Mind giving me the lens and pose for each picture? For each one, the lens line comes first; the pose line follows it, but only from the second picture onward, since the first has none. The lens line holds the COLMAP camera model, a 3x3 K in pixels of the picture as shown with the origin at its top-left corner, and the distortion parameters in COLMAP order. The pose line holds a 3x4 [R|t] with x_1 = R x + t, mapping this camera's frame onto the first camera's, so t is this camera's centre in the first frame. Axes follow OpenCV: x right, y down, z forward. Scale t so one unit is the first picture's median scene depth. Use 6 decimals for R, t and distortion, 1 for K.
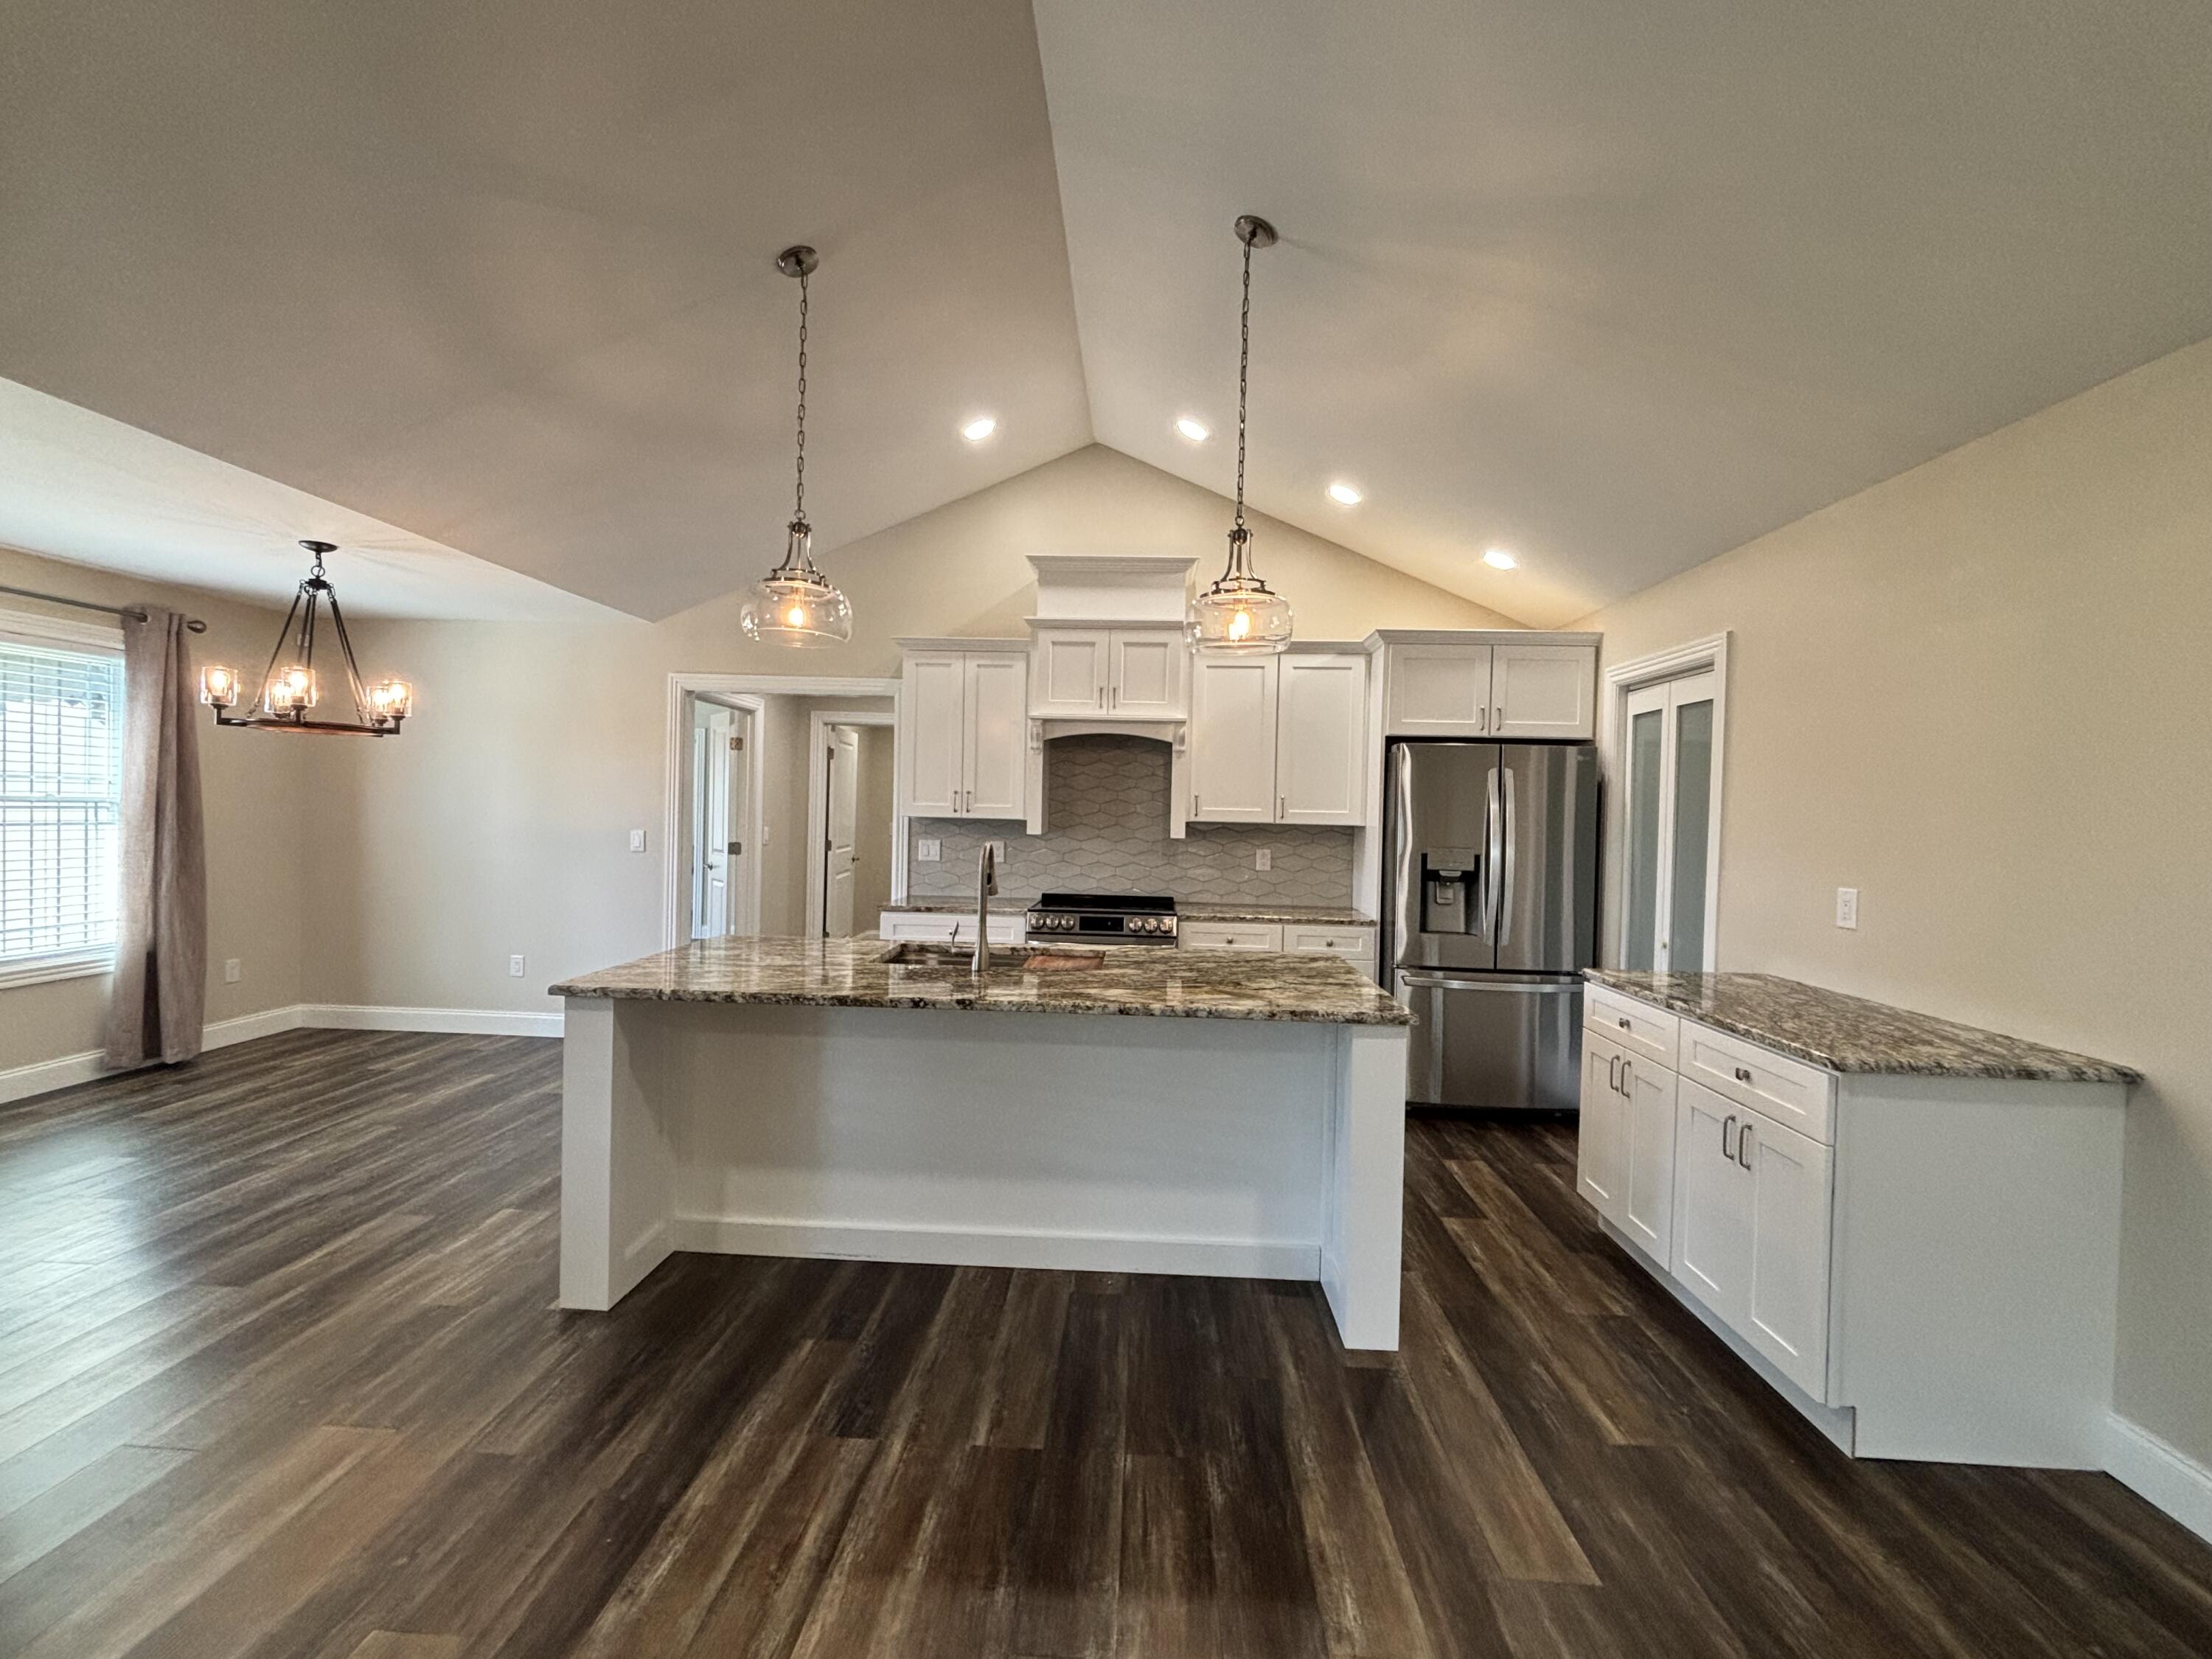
lens RADIAL K [[913.7, 0, 1101.9], [0, 913.7, 821.3], [0, 0, 1]] dist [0.003211, 0.002290]
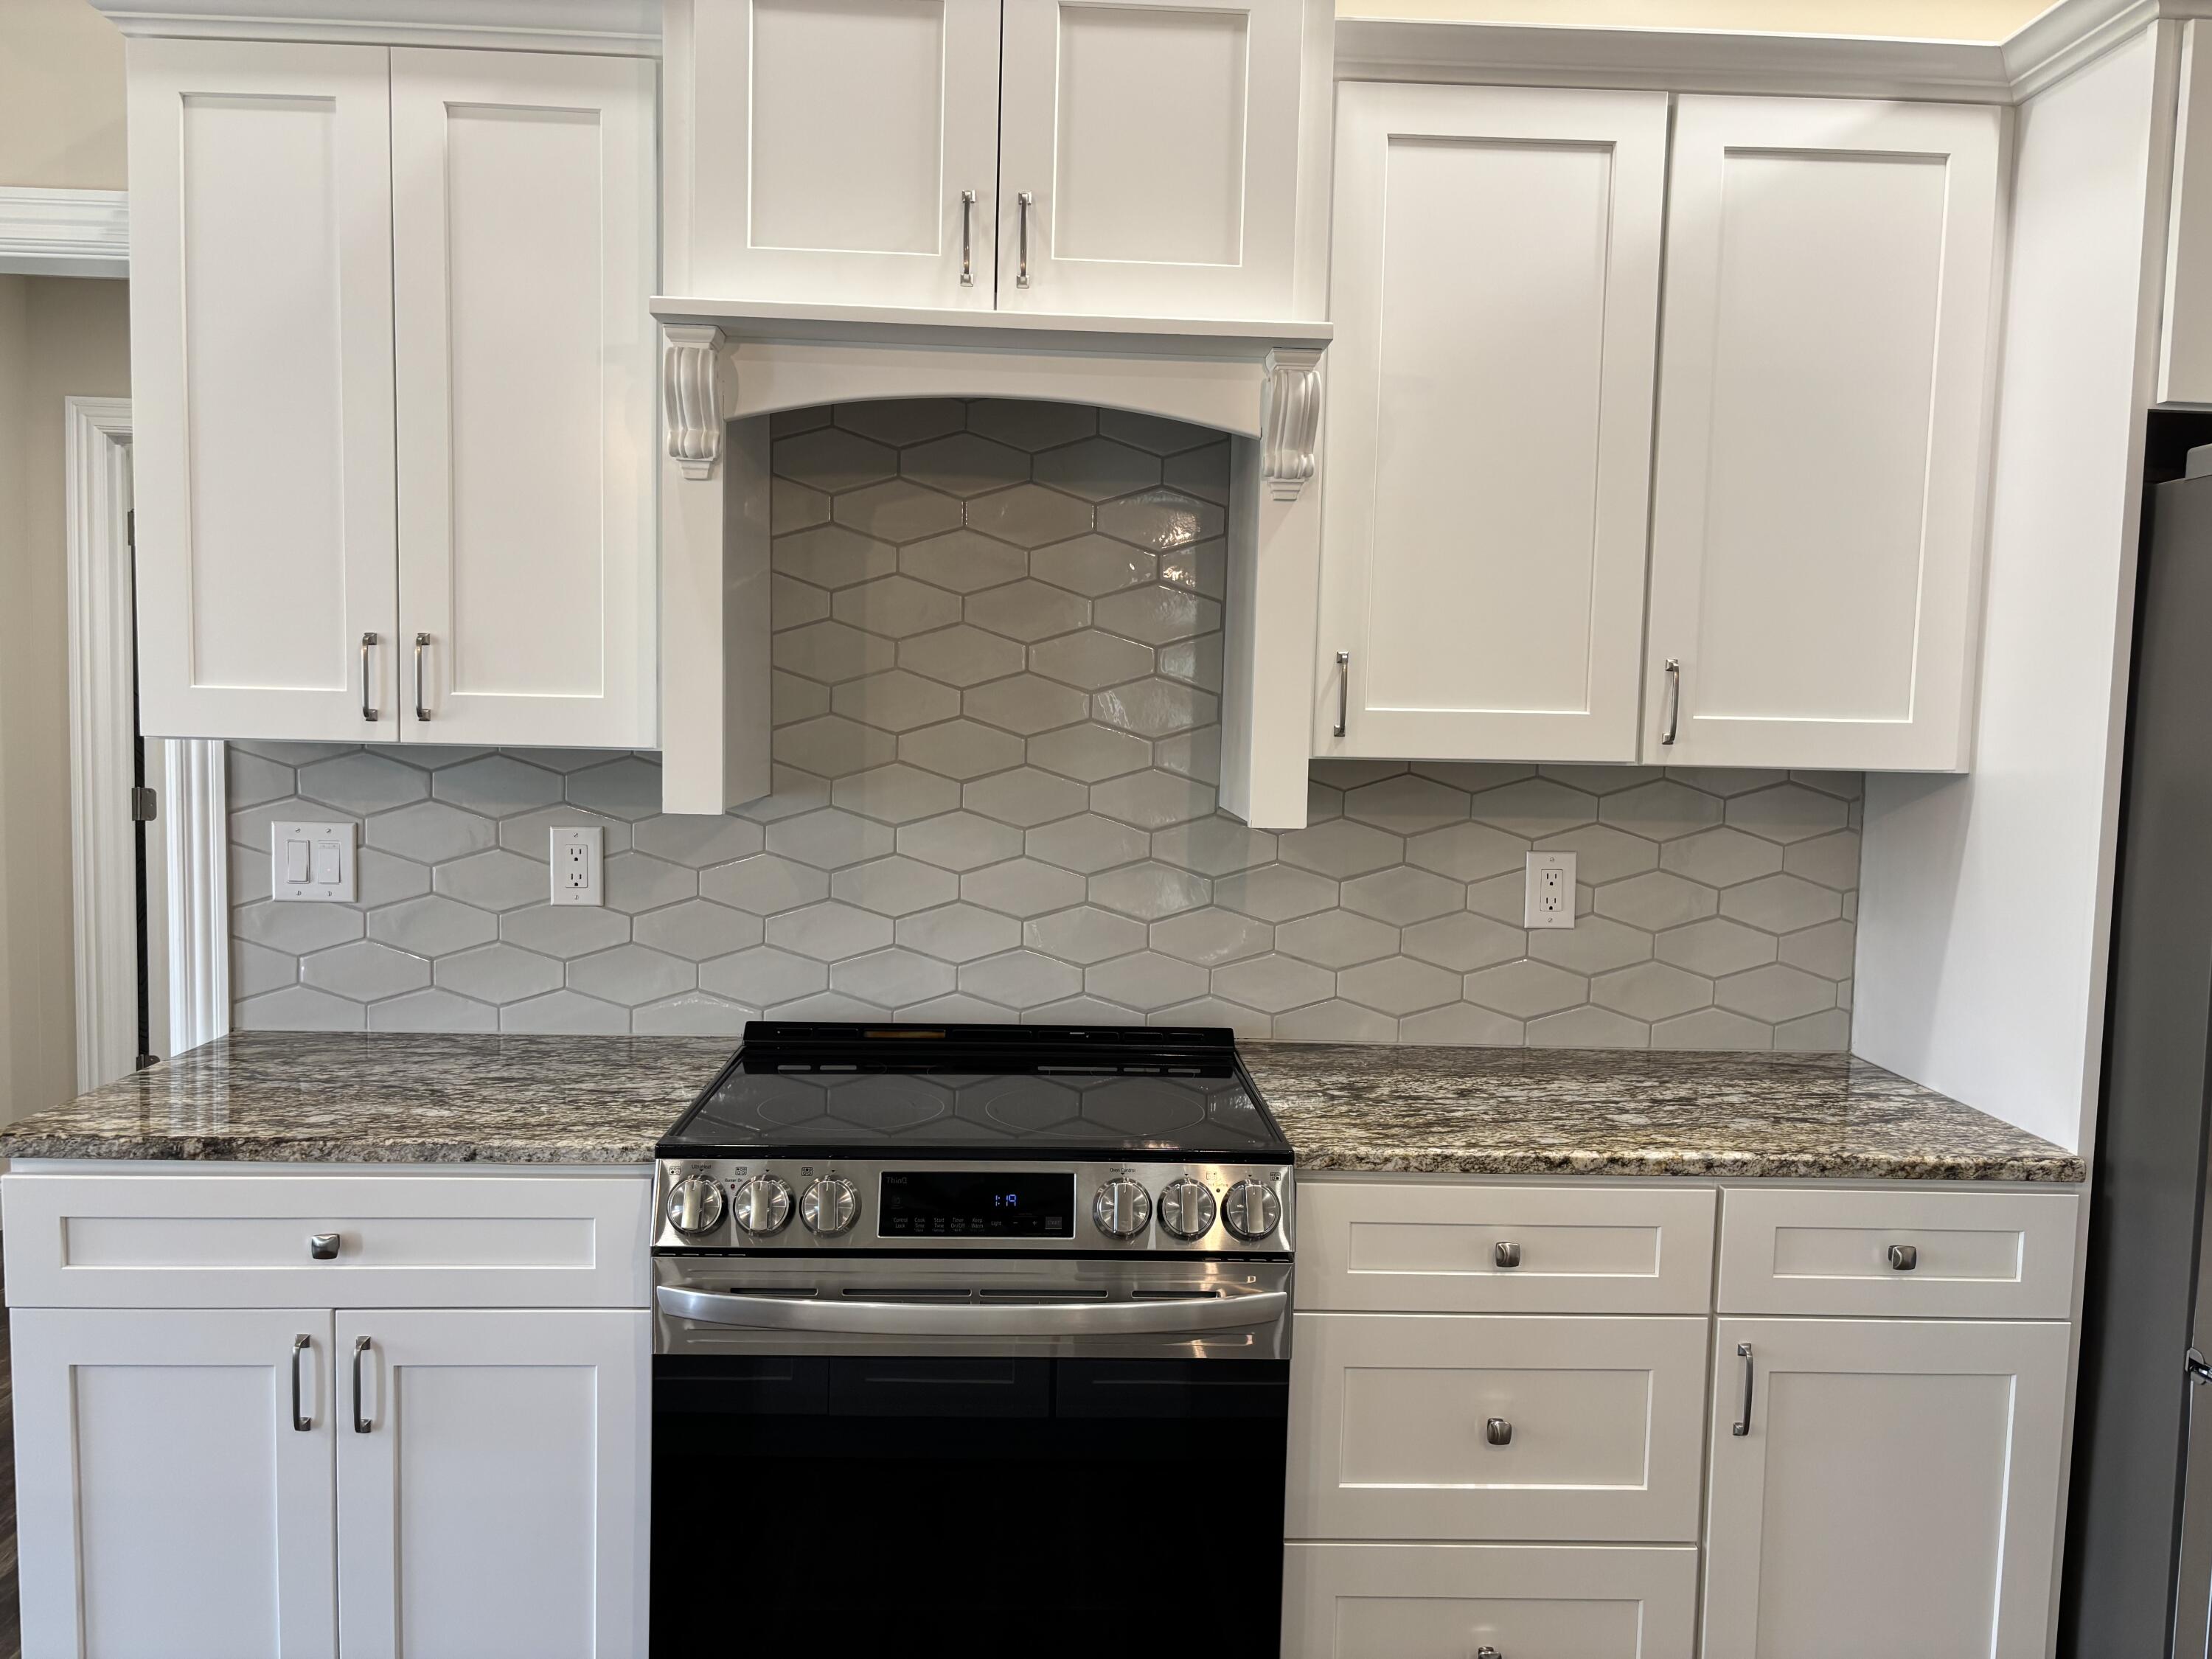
lens RADIAL K [[1652.6, 0, 1104.2], [0, 1652.6, 839.4], [0, 0, 1]] dist [0.028304, -0.009911]
pose [[0.995847, -0.005683, 0.090860, -0.005152], [-0.000969, 0.997331, 0.073001, -0.010835], [-0.091033, -0.072786, 0.993184, 0.543851]]
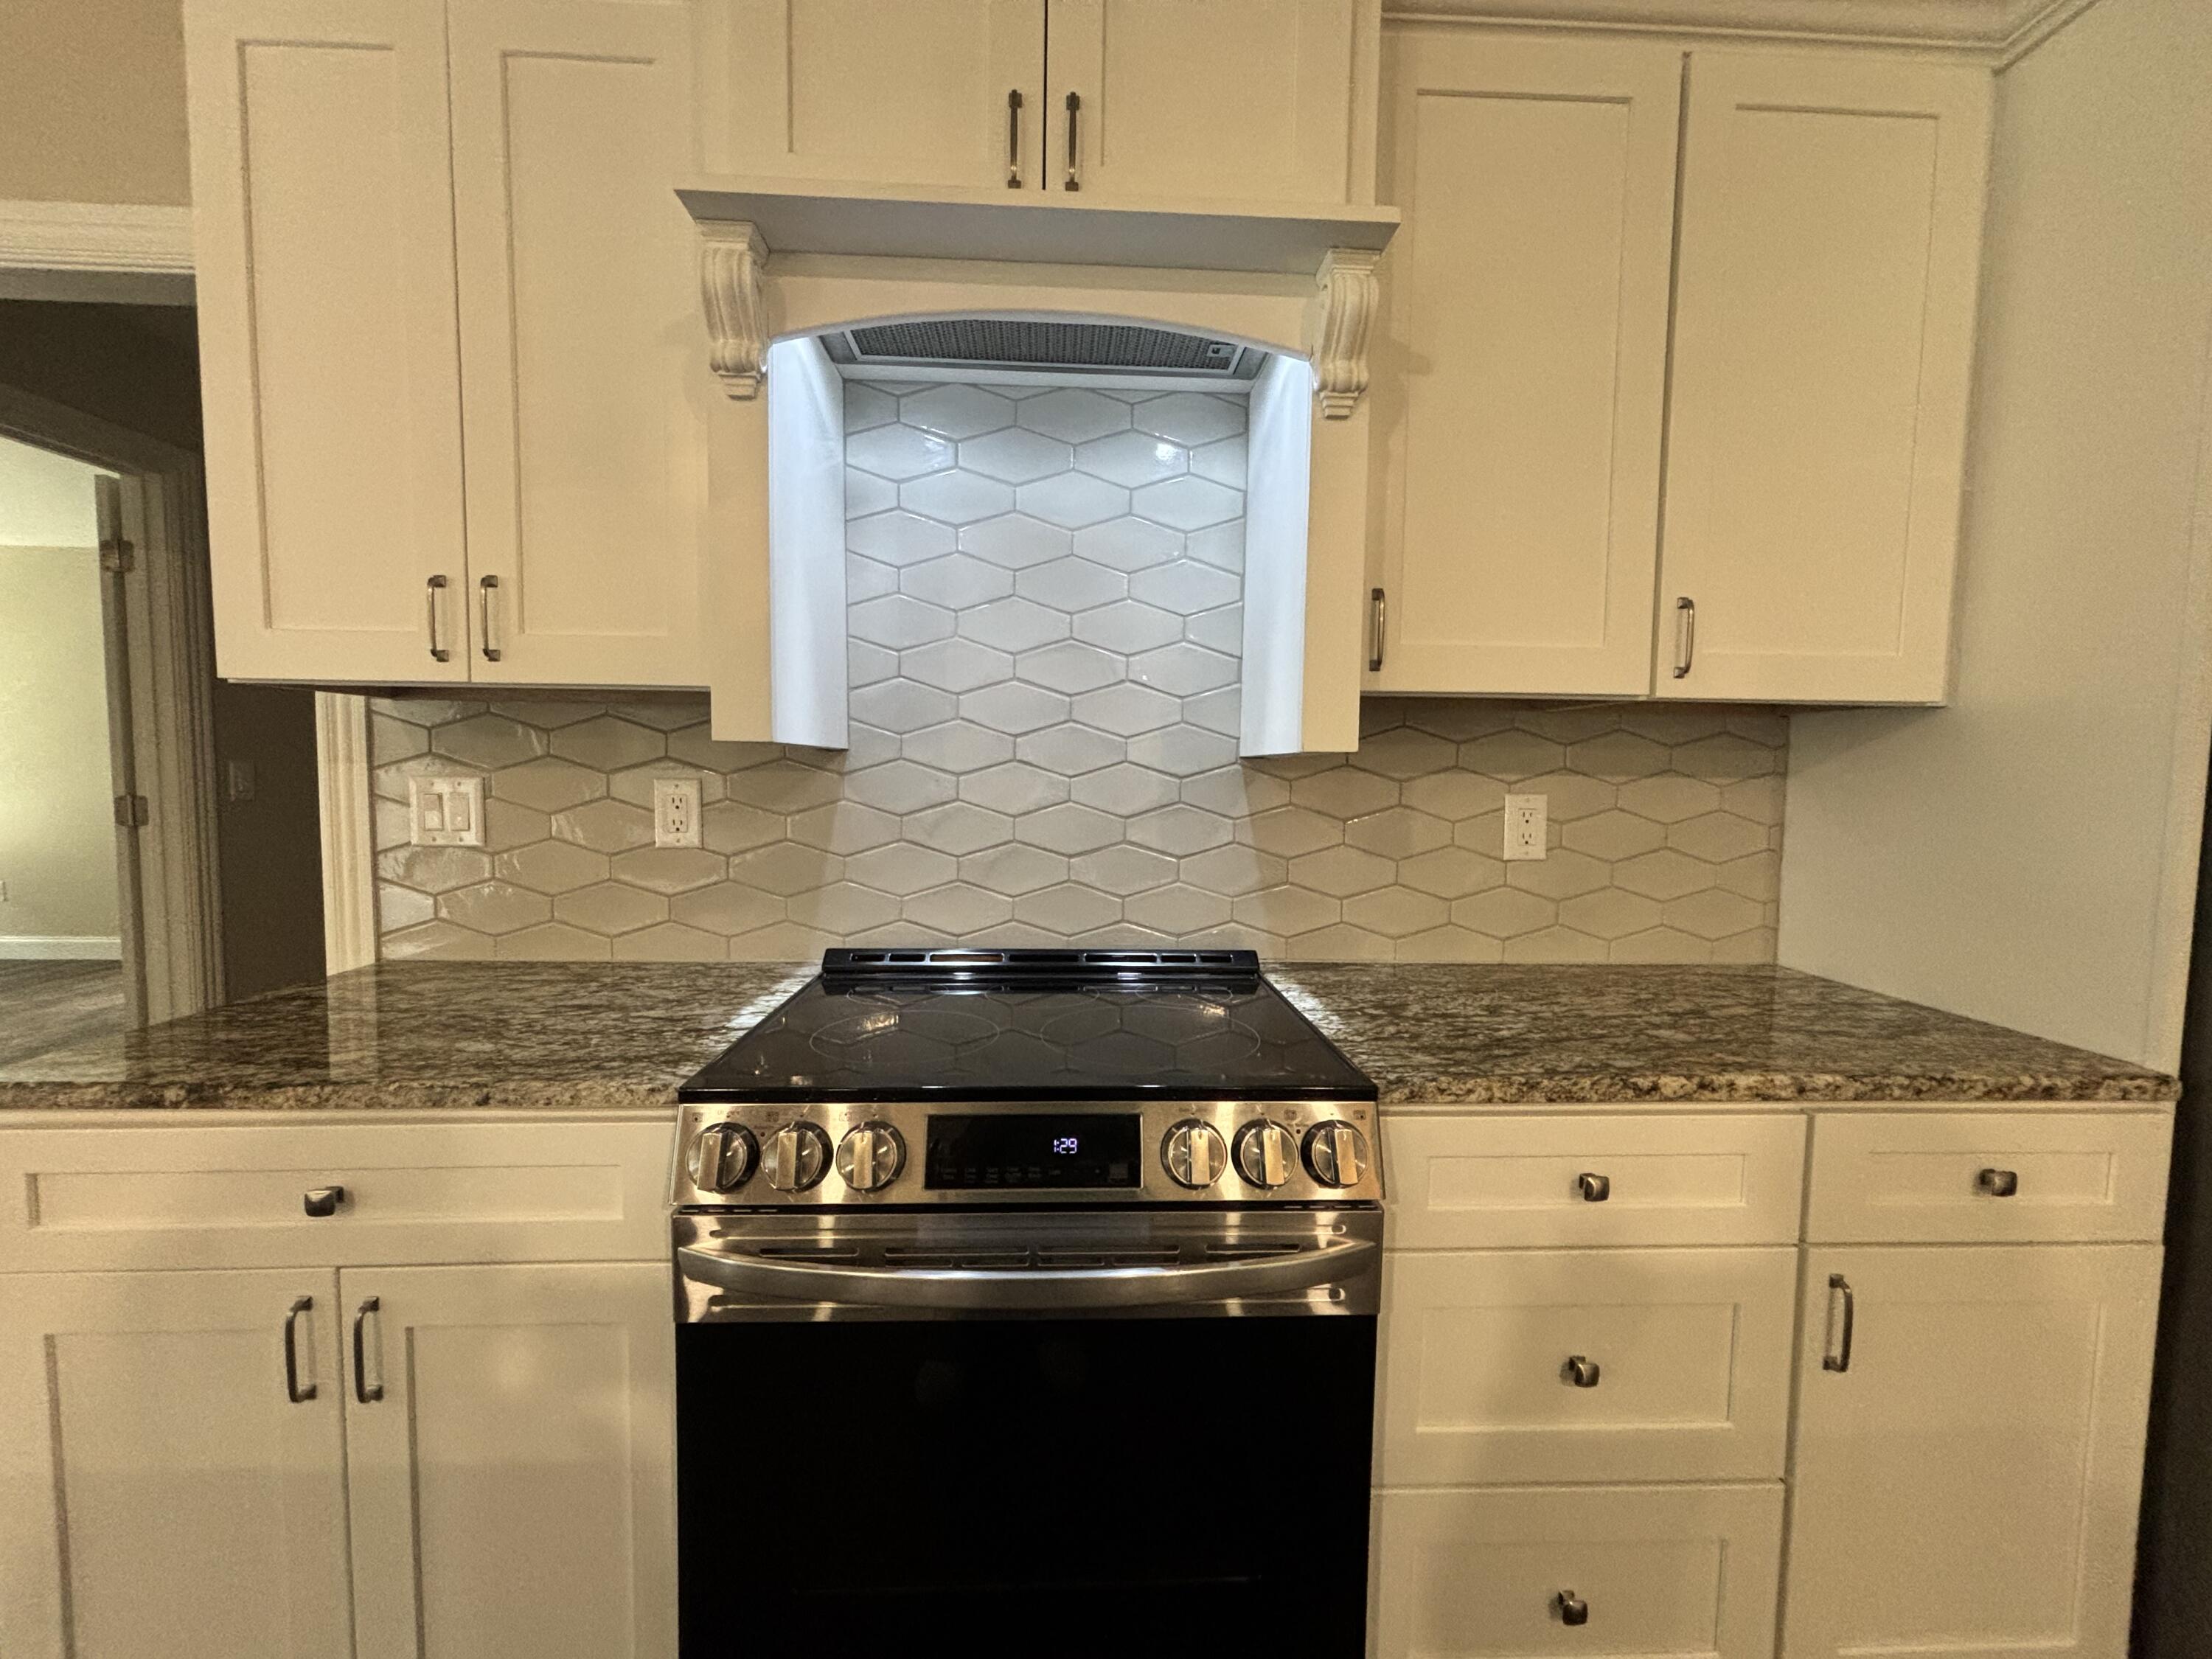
lens RADIAL K [[913.7, 0, 1106.4], [0, 913.7, 827.0], [0, 0, 1]] dist [0.003211, 0.002290]
pose [[0.994972, -0.014457, 0.099102, -0.002880], [0.008901, 0.998375, 0.056279, 0.024018], [-0.099754, -0.055114, 0.993485, 0.737436]]
